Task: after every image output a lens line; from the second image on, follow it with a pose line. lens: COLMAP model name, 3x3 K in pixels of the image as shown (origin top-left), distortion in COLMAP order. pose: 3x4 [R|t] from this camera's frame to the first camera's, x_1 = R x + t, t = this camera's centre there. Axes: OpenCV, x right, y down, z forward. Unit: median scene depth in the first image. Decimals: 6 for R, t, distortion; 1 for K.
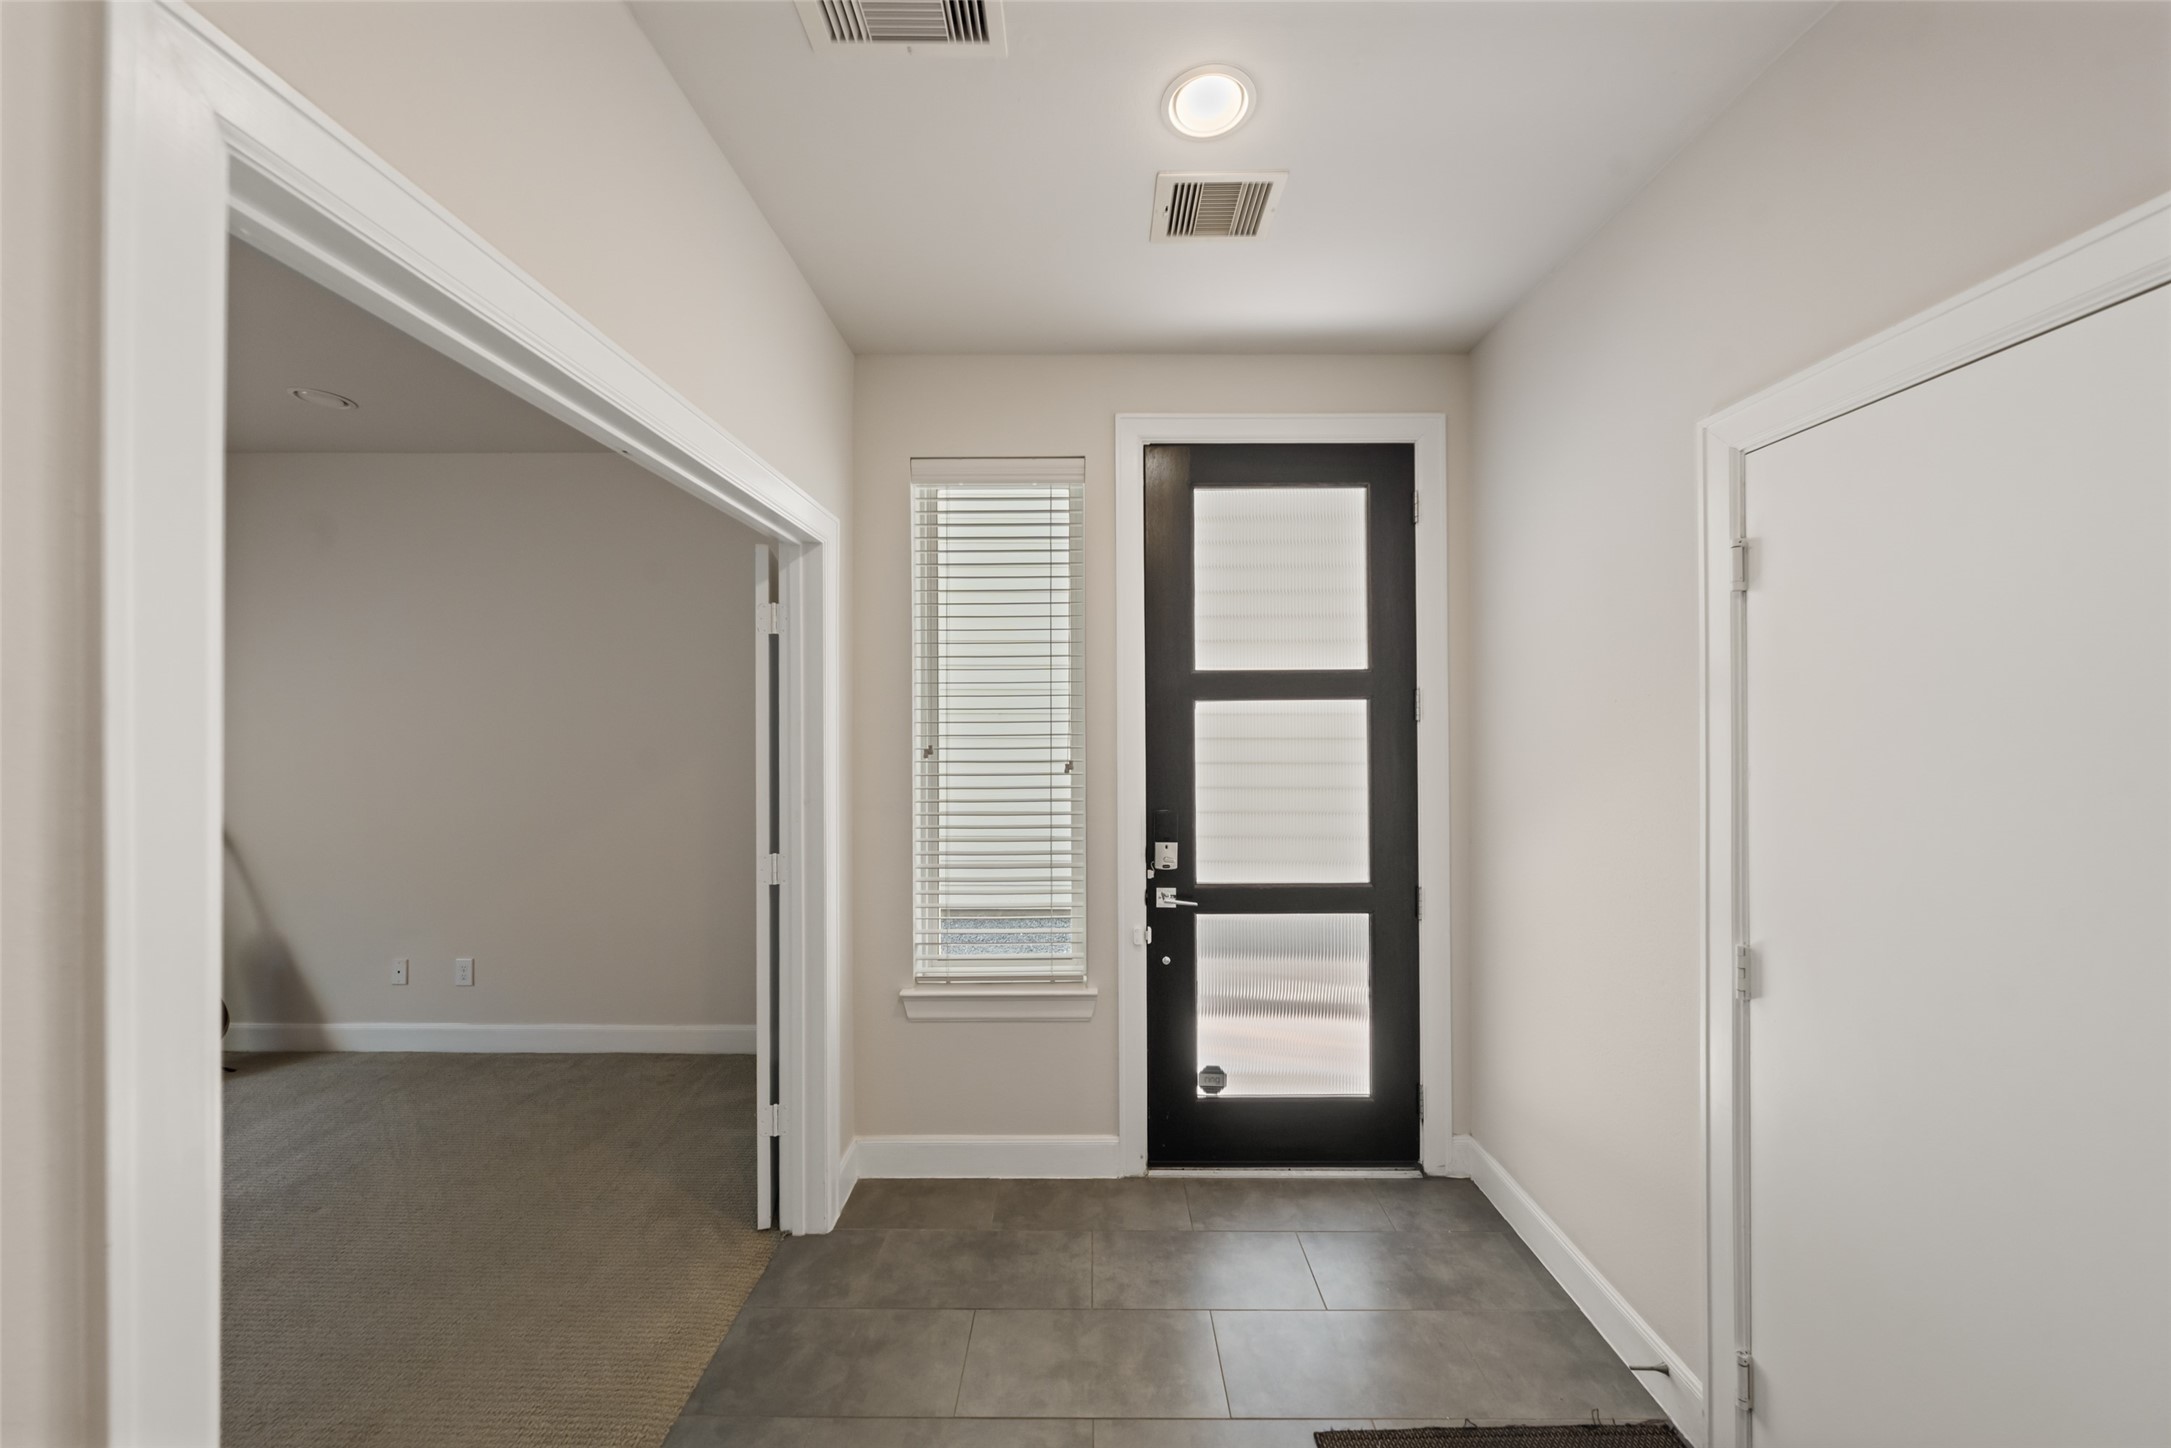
lens RADIAL K [[745.1, 0, 1085.1], [0, 745.1, 719.3], [0, 0, 1]] dist [0.001499, 0.000448]
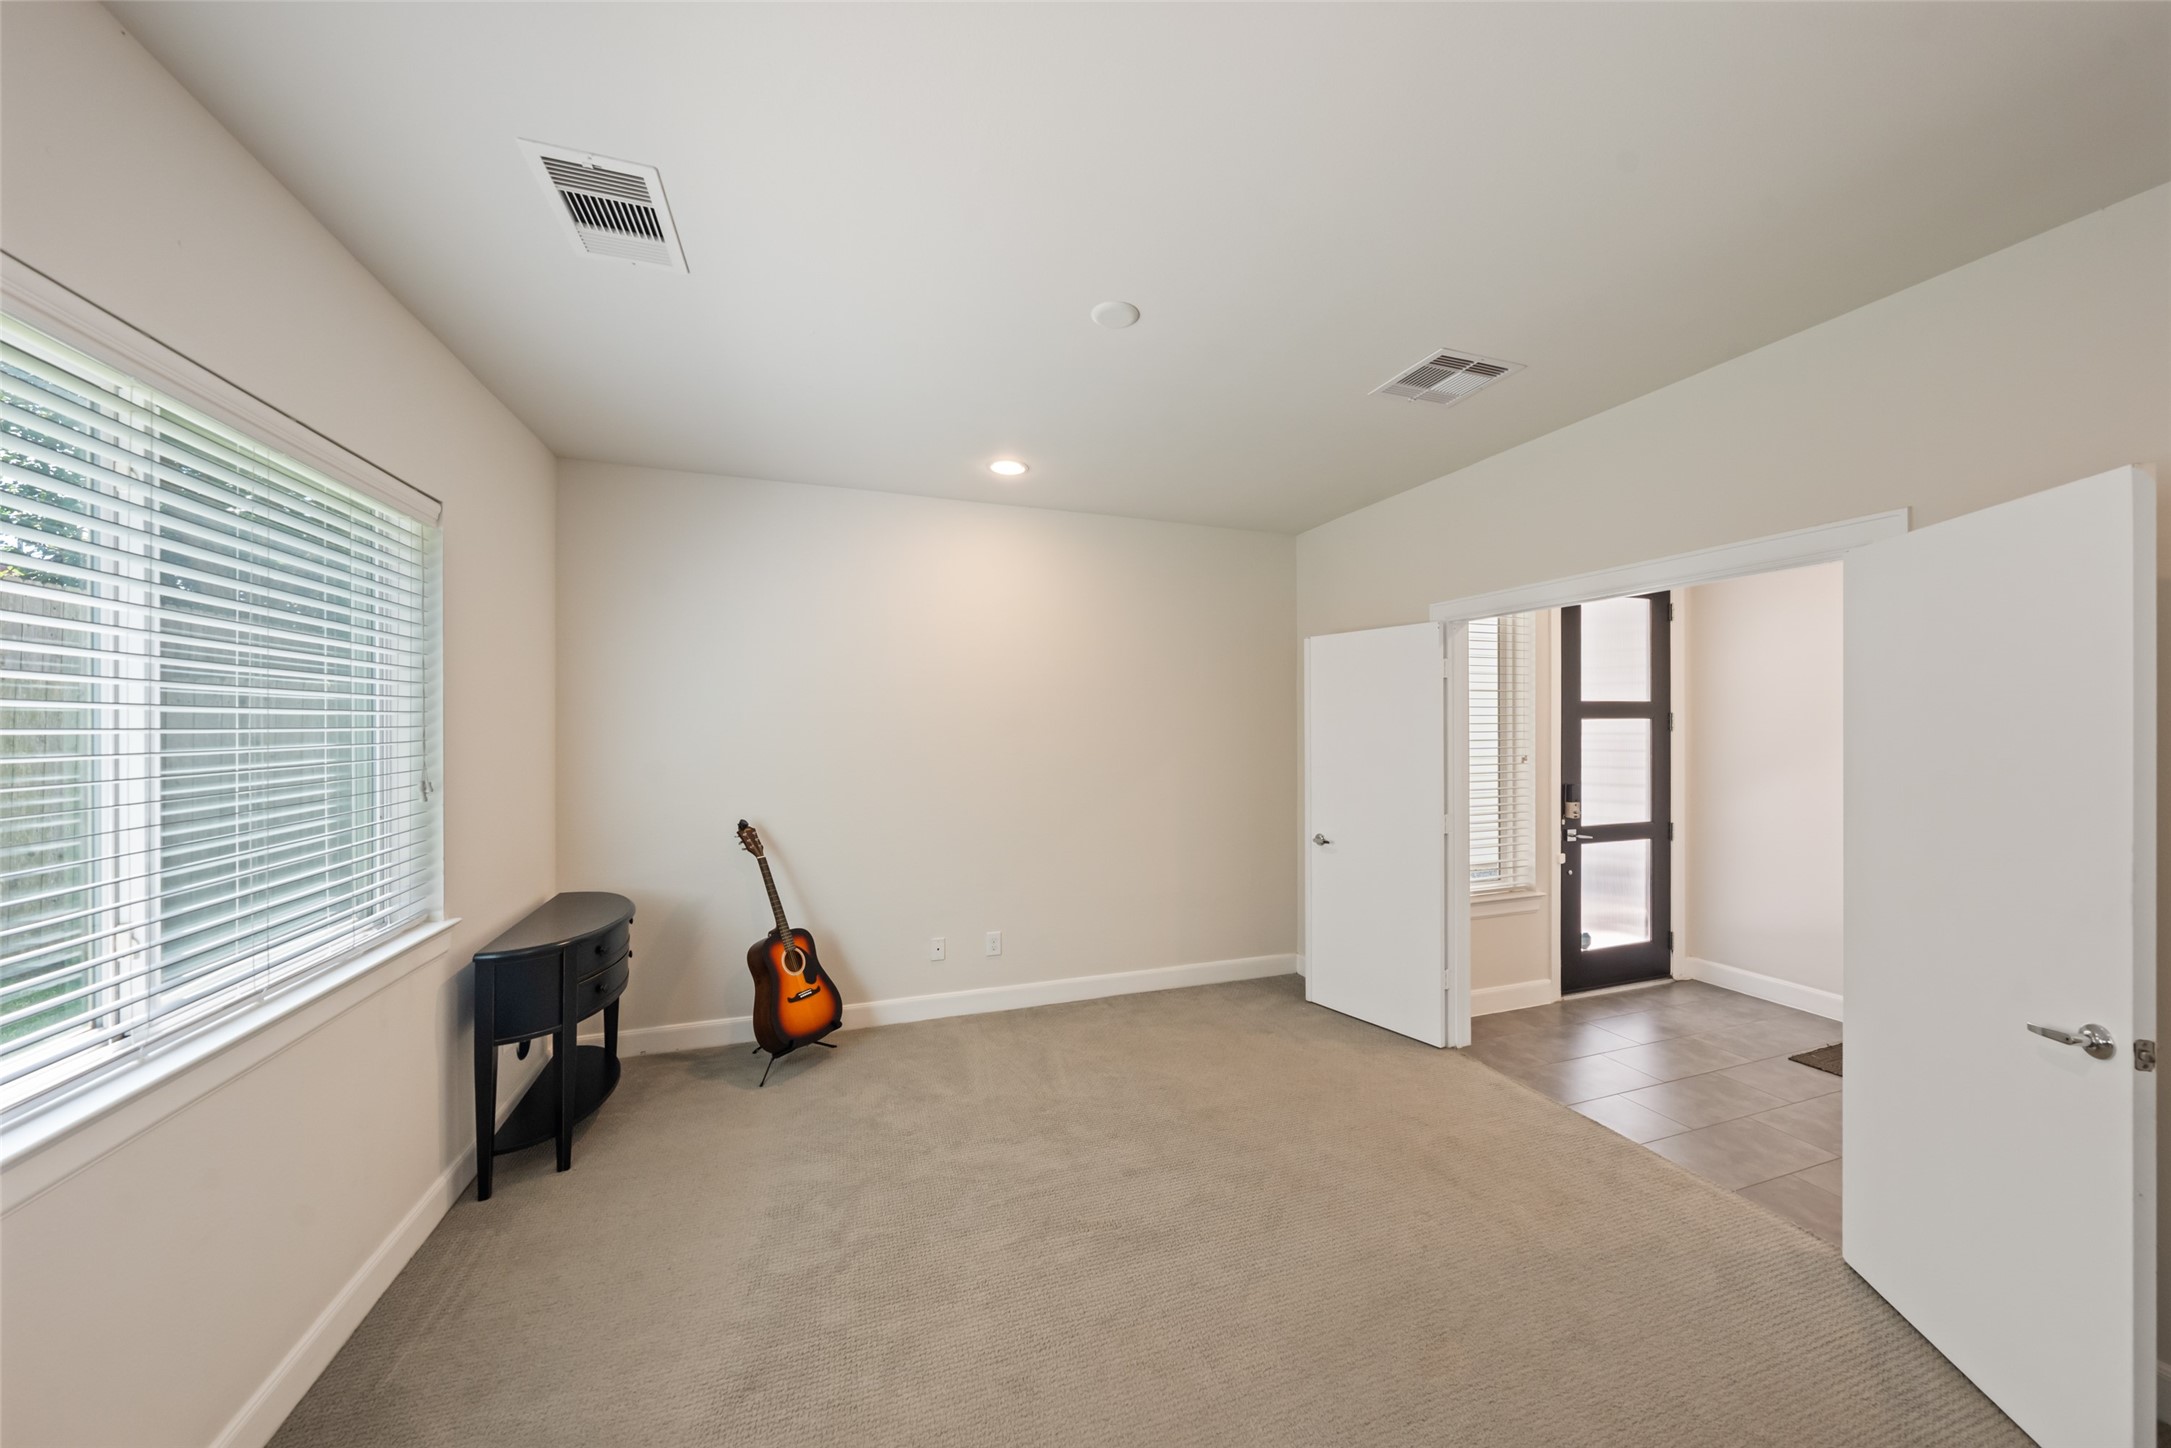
lens RADIAL K [[745.1, 0, 1093.4], [0, 745.1, 724.6], [0, 0, 1]] dist [0.001499, 0.000448]
pose [[0.942092, -0.000732, 0.335353, -1.475167], [0.001370, 0.999998, -0.001665, -0.010677], [-0.335351, 0.002028, 0.942091, -0.233280]]
